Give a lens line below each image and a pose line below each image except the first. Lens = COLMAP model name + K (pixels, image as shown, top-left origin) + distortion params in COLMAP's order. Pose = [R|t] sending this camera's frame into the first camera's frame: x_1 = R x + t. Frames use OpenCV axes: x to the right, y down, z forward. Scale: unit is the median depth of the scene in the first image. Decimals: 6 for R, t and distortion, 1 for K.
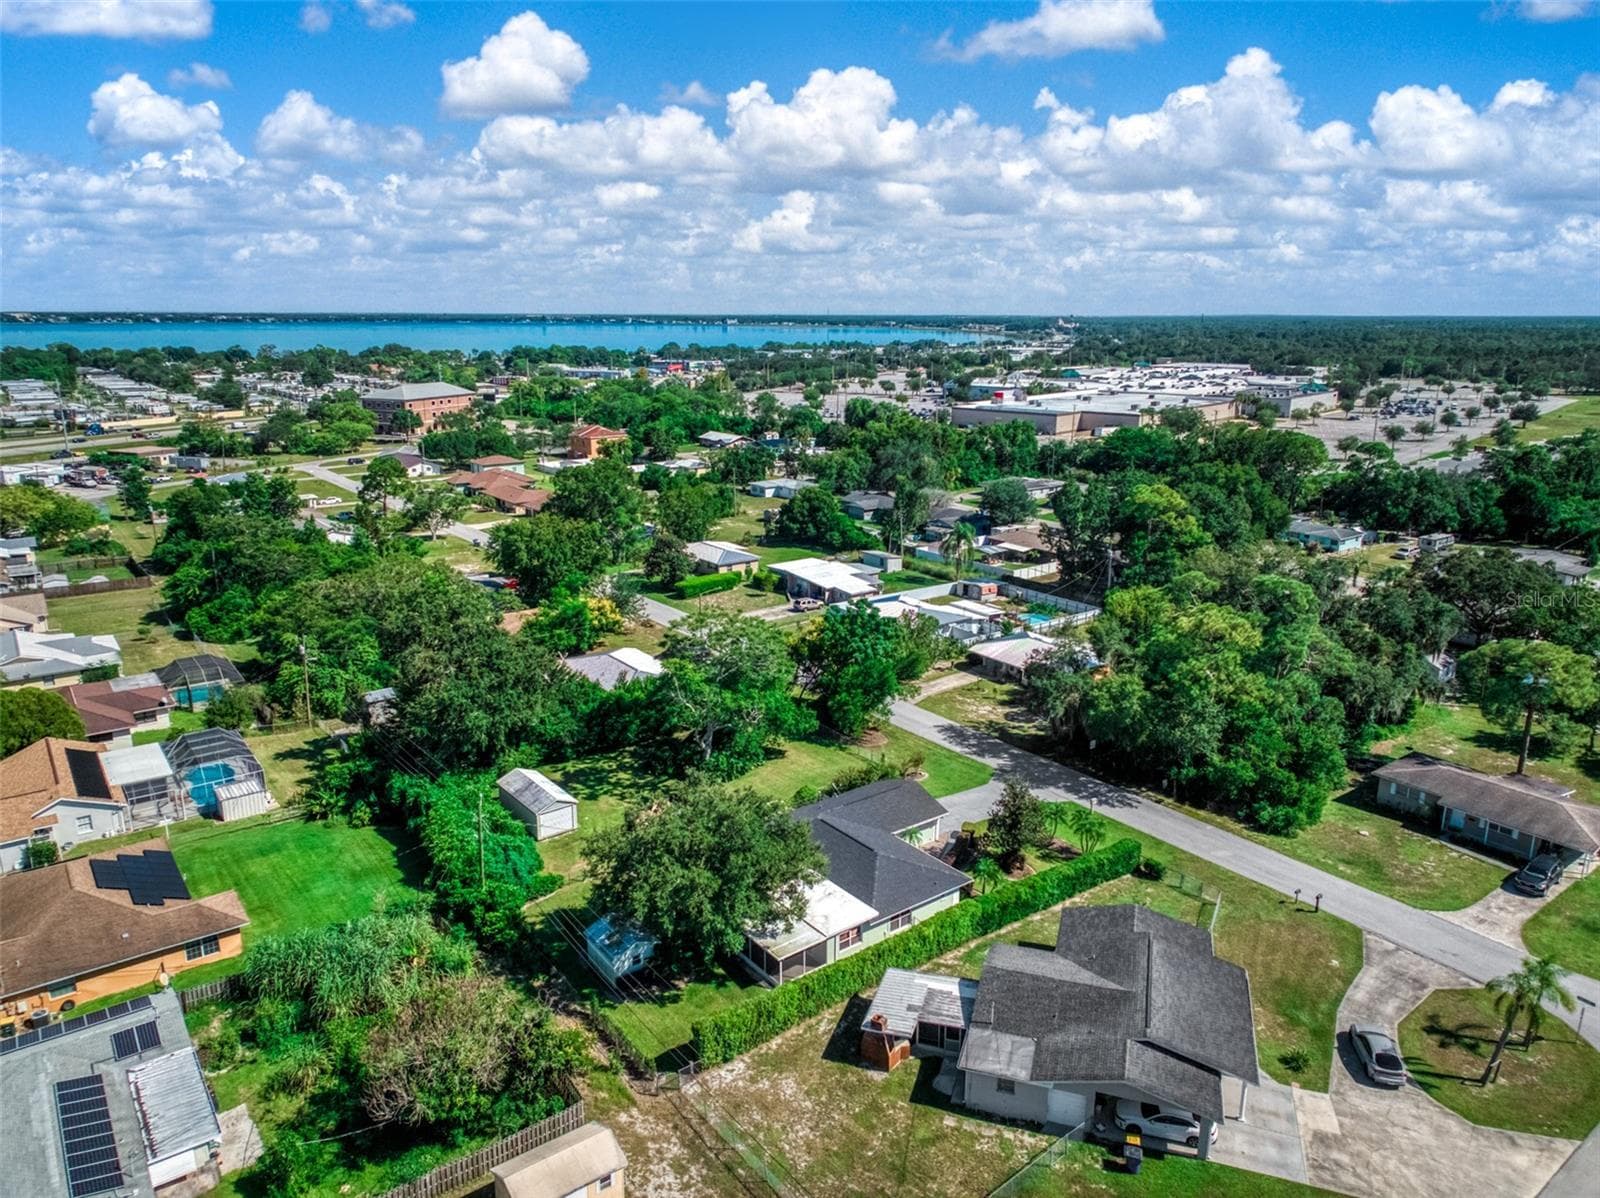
lens RADIAL K [[1059.4, 0, 808.6], [0, 1059.4, 592.0], [0, 0, 1]] dist [-0.004101, -0.005256]
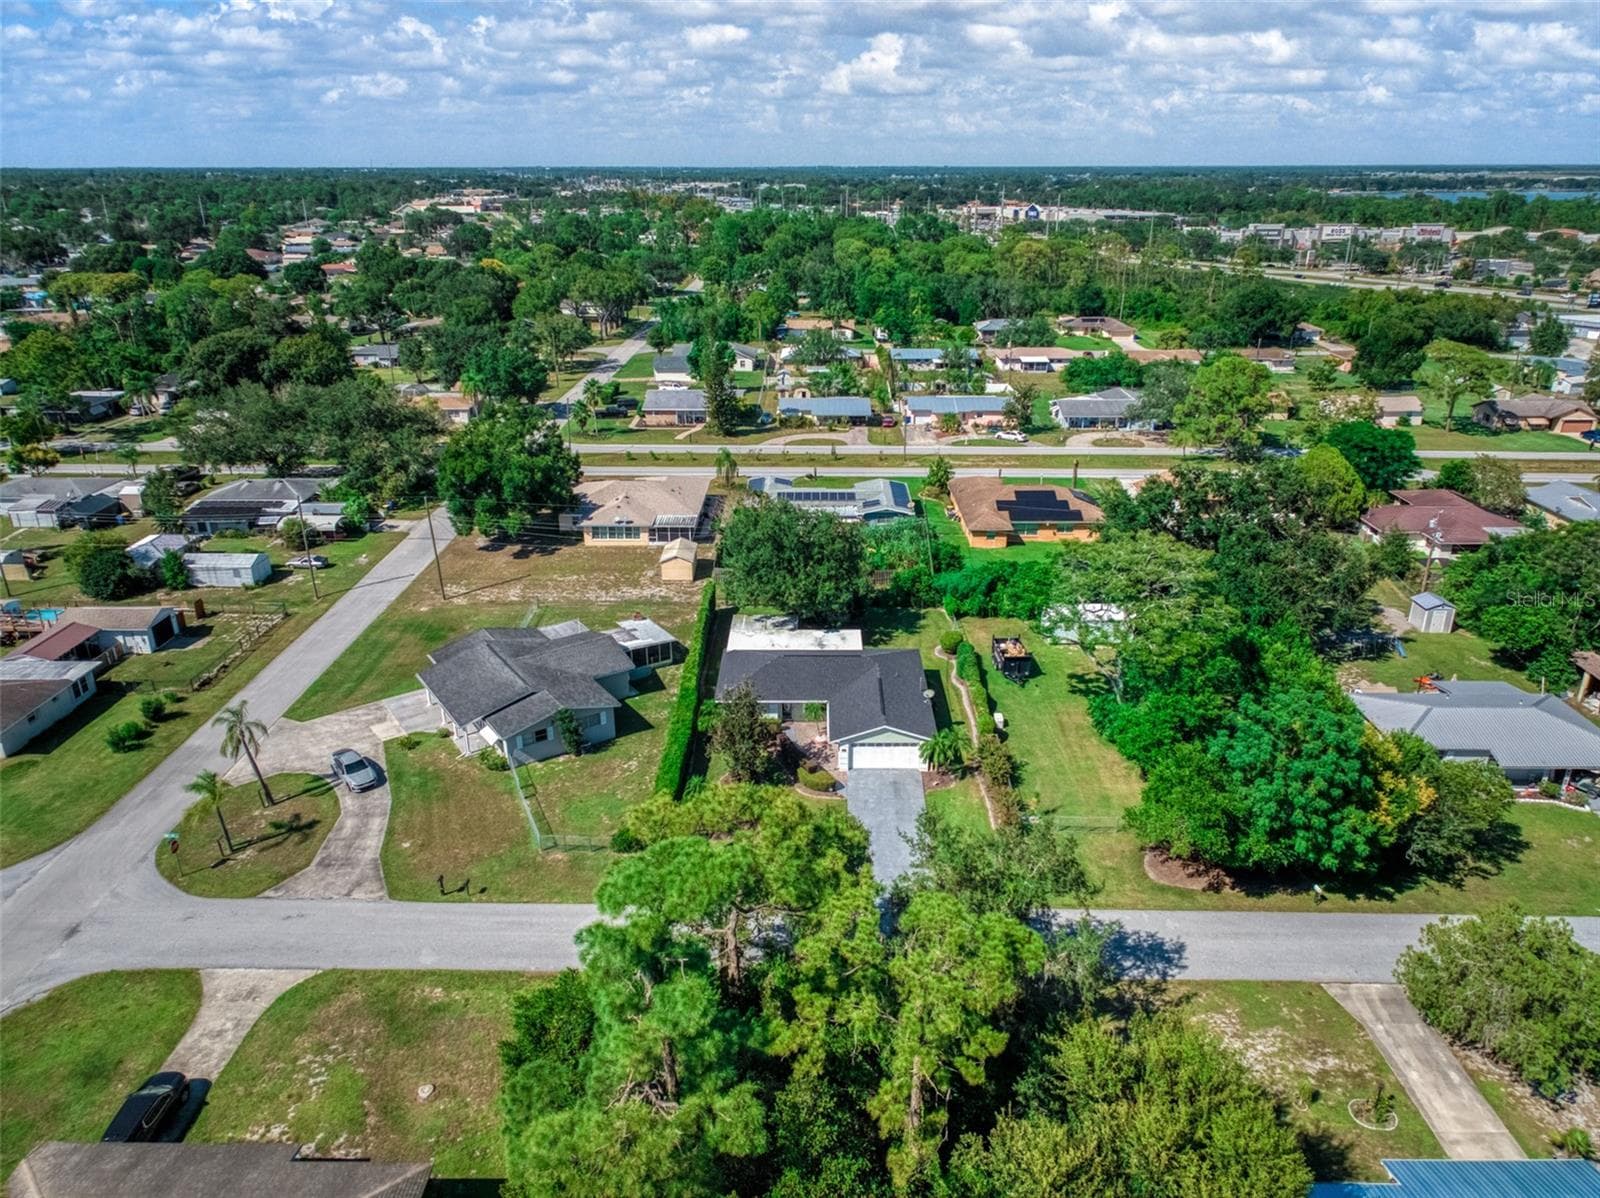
lens RADIAL K [[1059.4, 0, 799.8], [0, 1059.4, 595.7], [0, 0, 1]] dist [-0.004101, -0.005256]
pose [[-0.609932, 0.306976, -0.730581, 0.890570], [-0.182318, 0.842833, 0.506352, -0.399045], [0.771196, 0.442038, -0.458104, 1.574897]]
